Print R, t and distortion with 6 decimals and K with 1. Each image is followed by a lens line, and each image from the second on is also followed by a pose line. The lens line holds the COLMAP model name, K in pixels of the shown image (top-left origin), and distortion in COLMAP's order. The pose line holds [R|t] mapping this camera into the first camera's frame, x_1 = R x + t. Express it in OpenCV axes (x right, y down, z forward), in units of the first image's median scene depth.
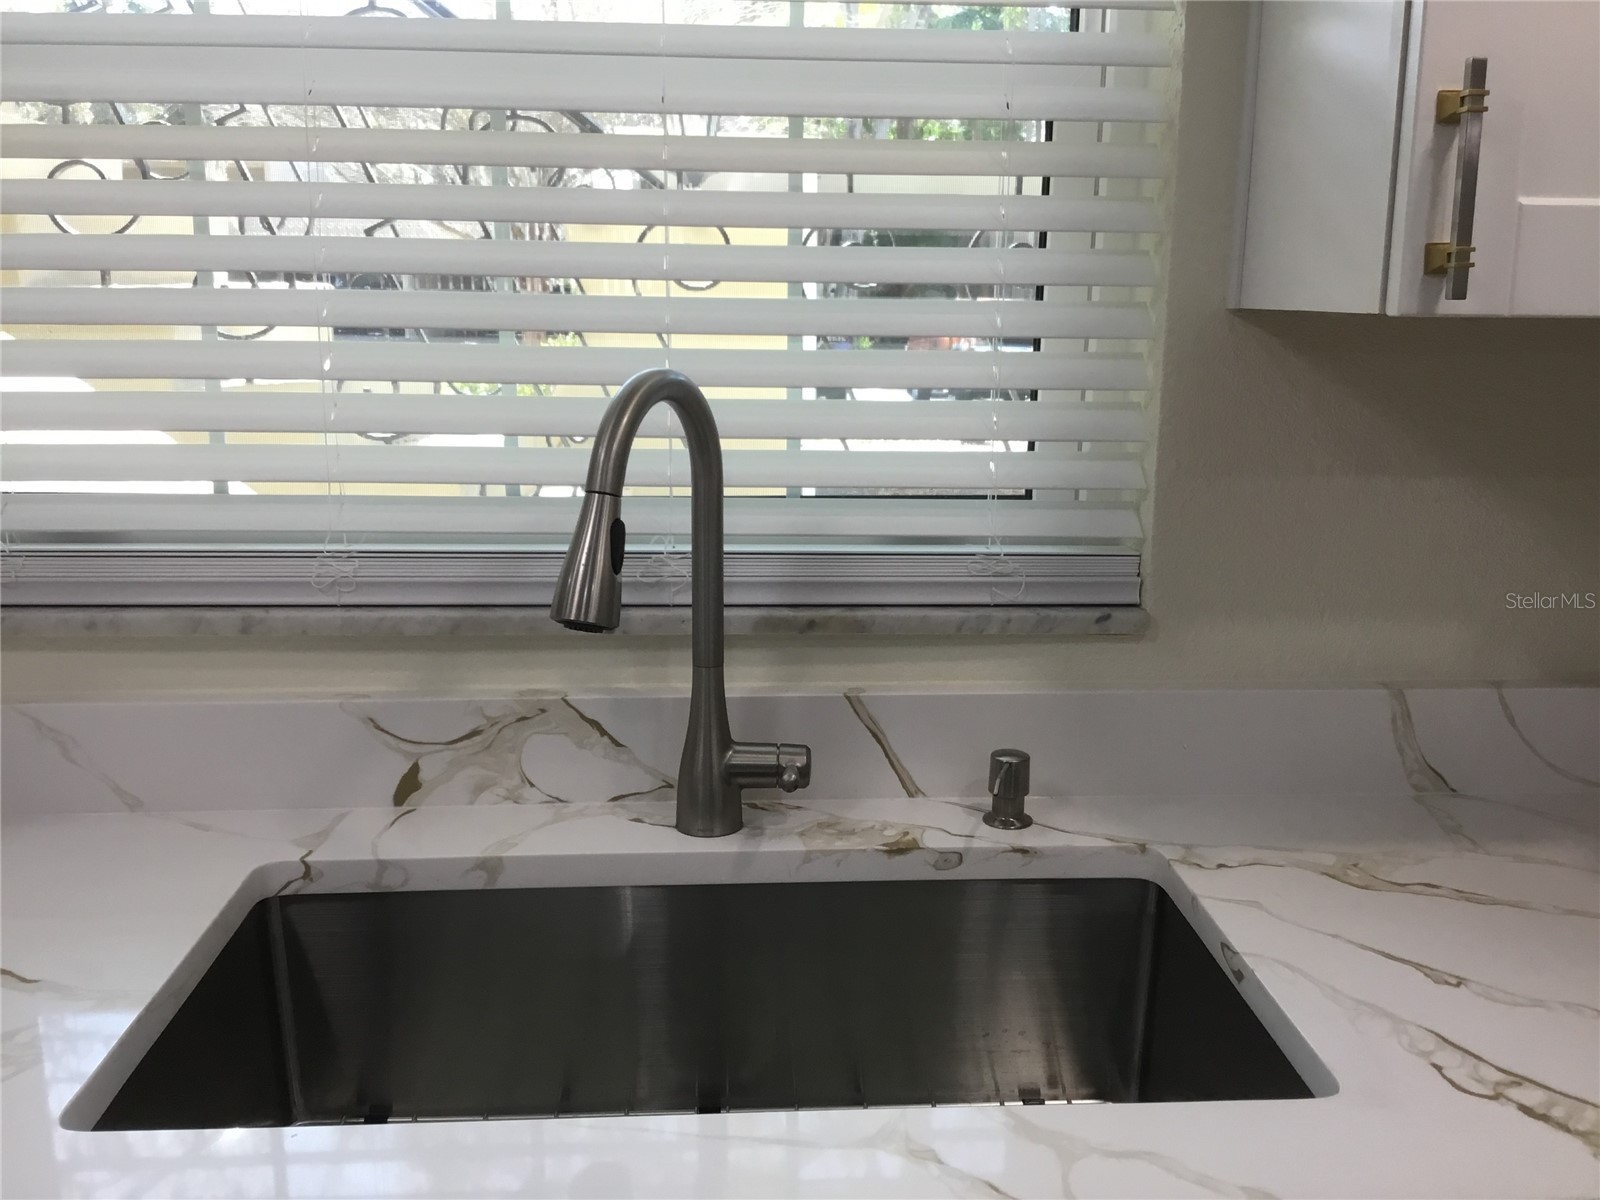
lens RADIAL K [[1443.2, 0, 800.0], [0, 1443.2, 600.0], [0, 0, 1]] dist [0.007029, -0.009310]
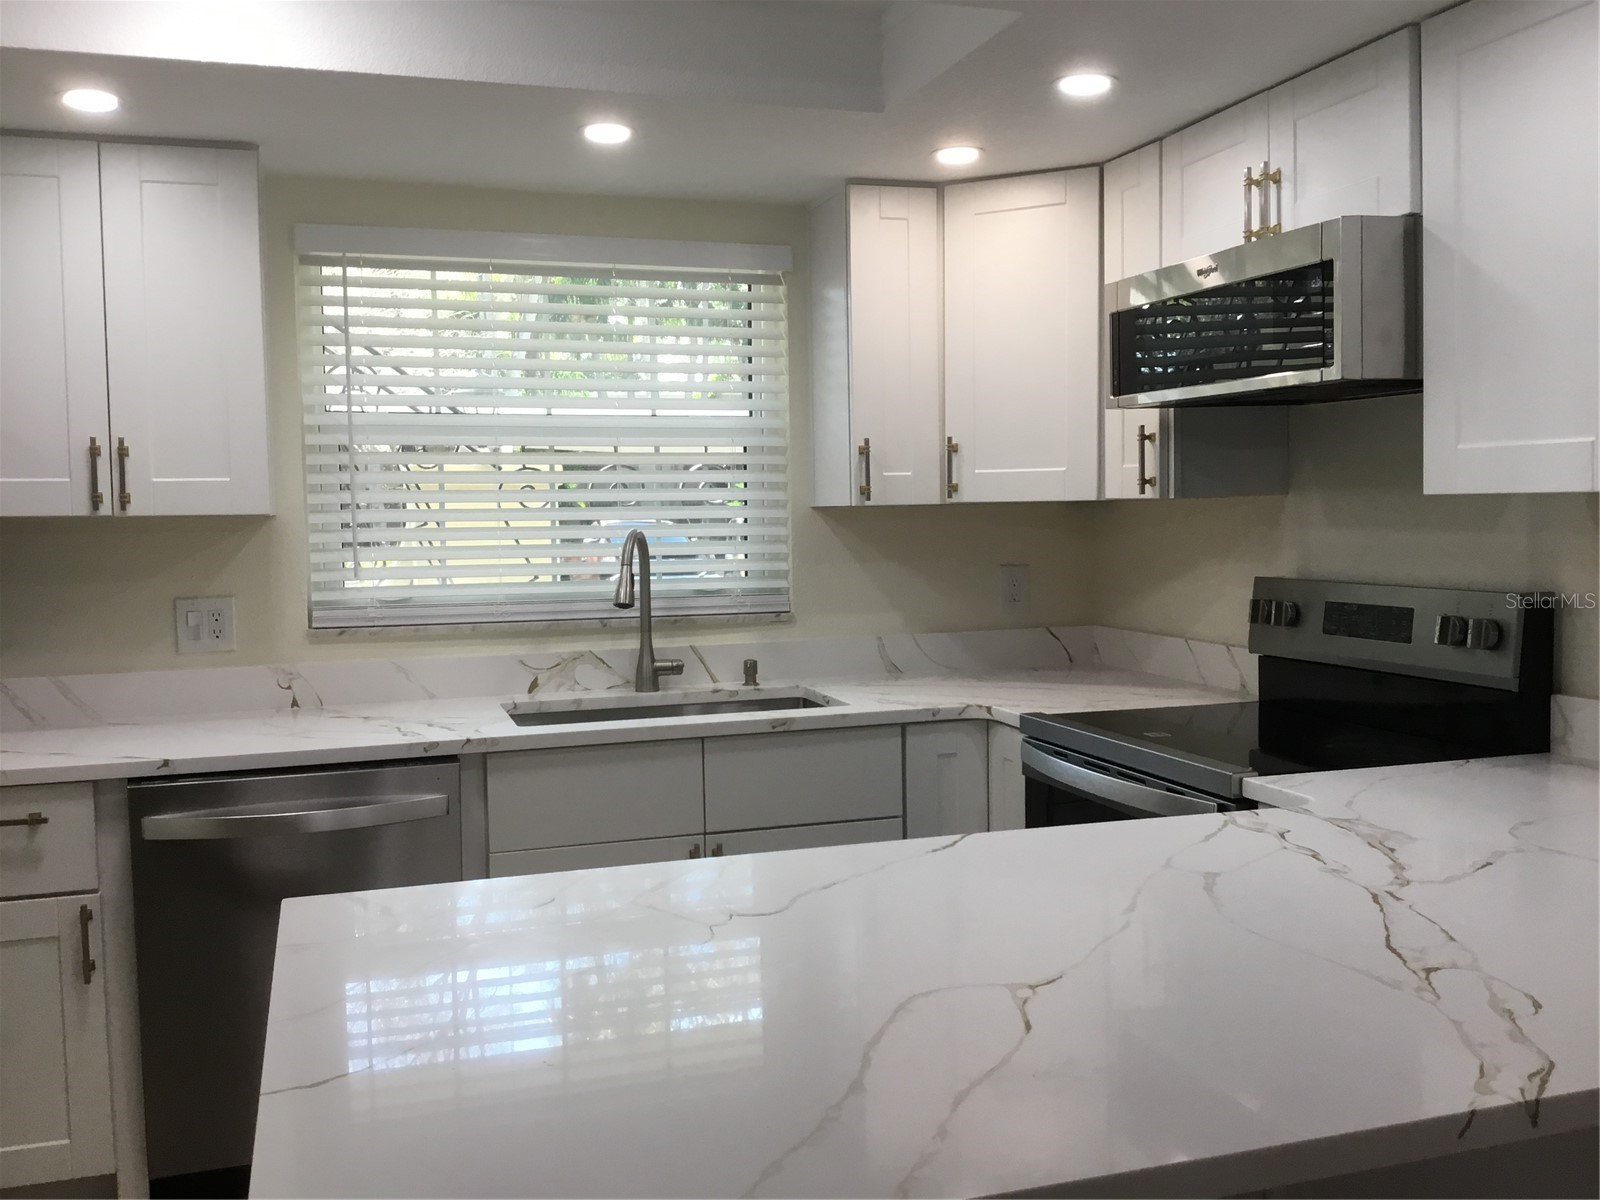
lens RADIAL K [[1443.2, 0, 800.0], [0, 1443.2, 600.0], [0, 0, 1]] dist [0.007029, -0.009310]
pose [[0.965656, -0.041262, 0.256527, -0.478215], [0.078508, 0.987498, -0.136693, 0.380485], [-0.247679, 0.152137, 0.956822, -1.748852]]
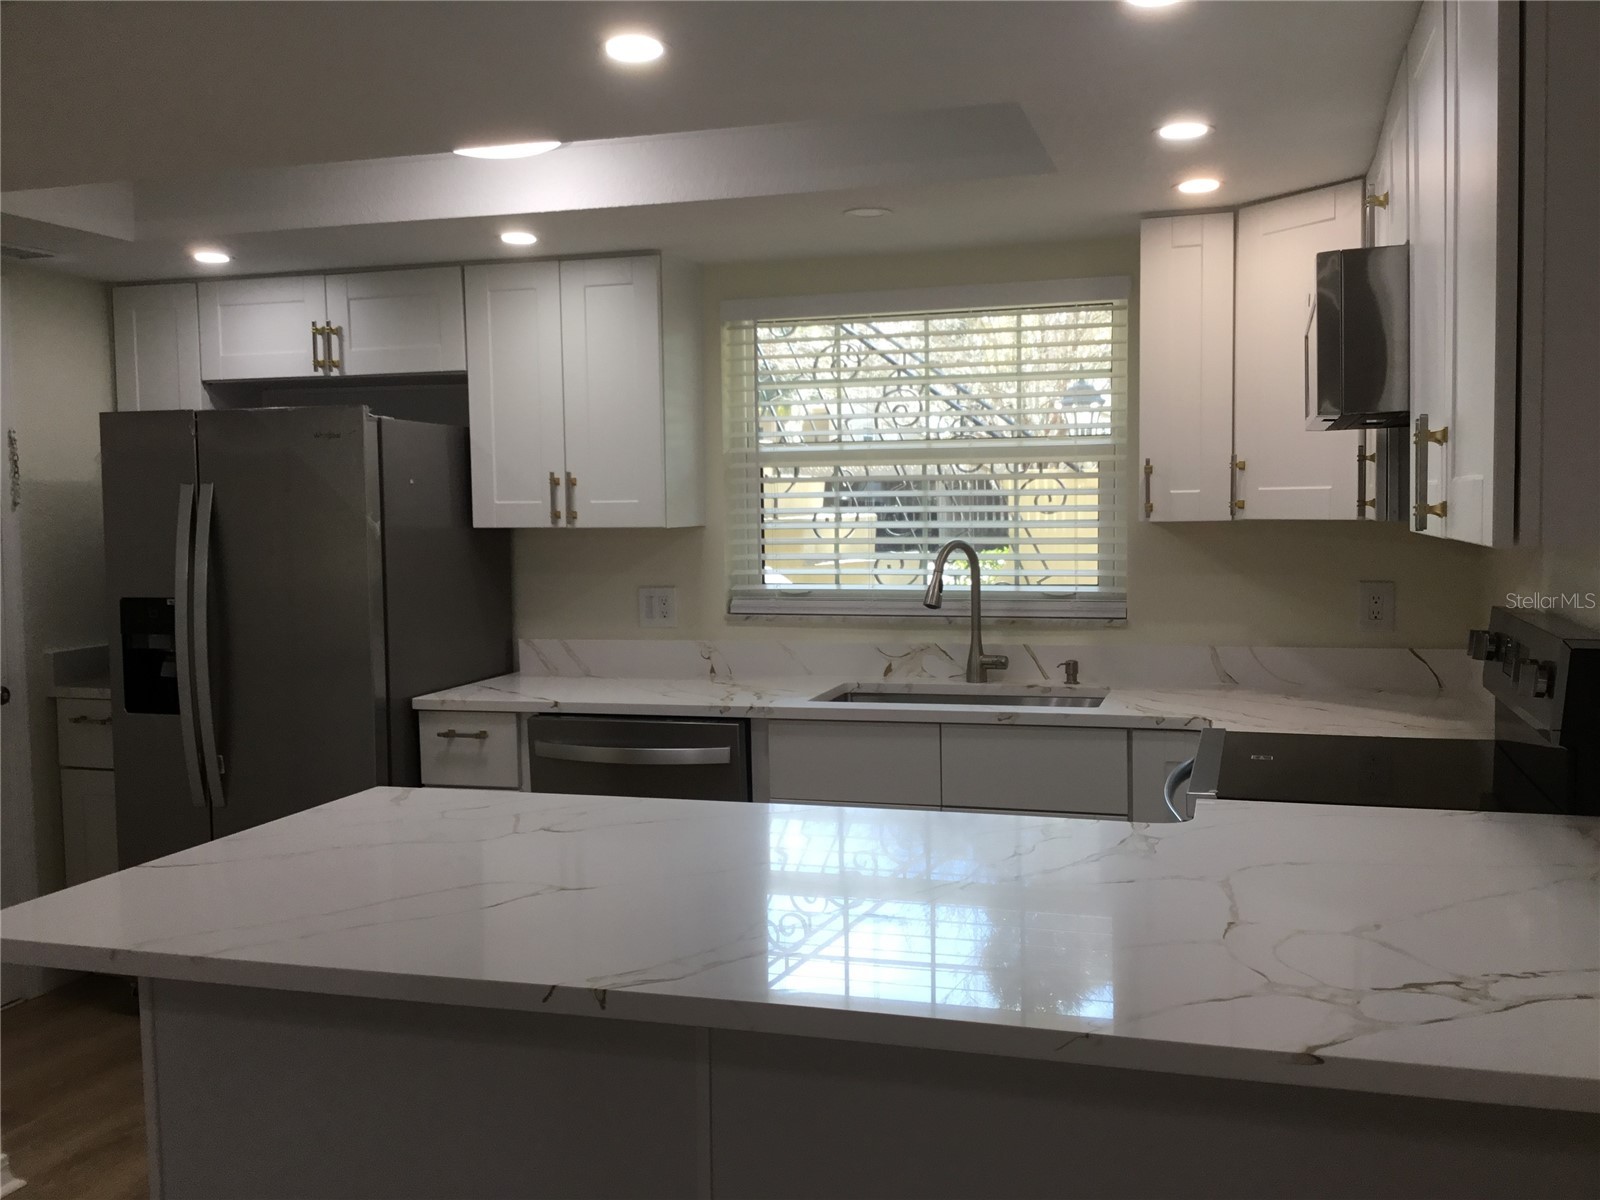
lens RADIAL K [[1443.2, 0, 800.0], [0, 1443.2, 600.0], [0, 0, 1]] dist [0.007029, -0.009310]
pose [[0.937448, -0.001474, -0.348123, 0.671521], [-0.048581, 0.989652, -0.135011, 0.419703], [0.344719, 0.143478, 0.927676, -2.091077]]
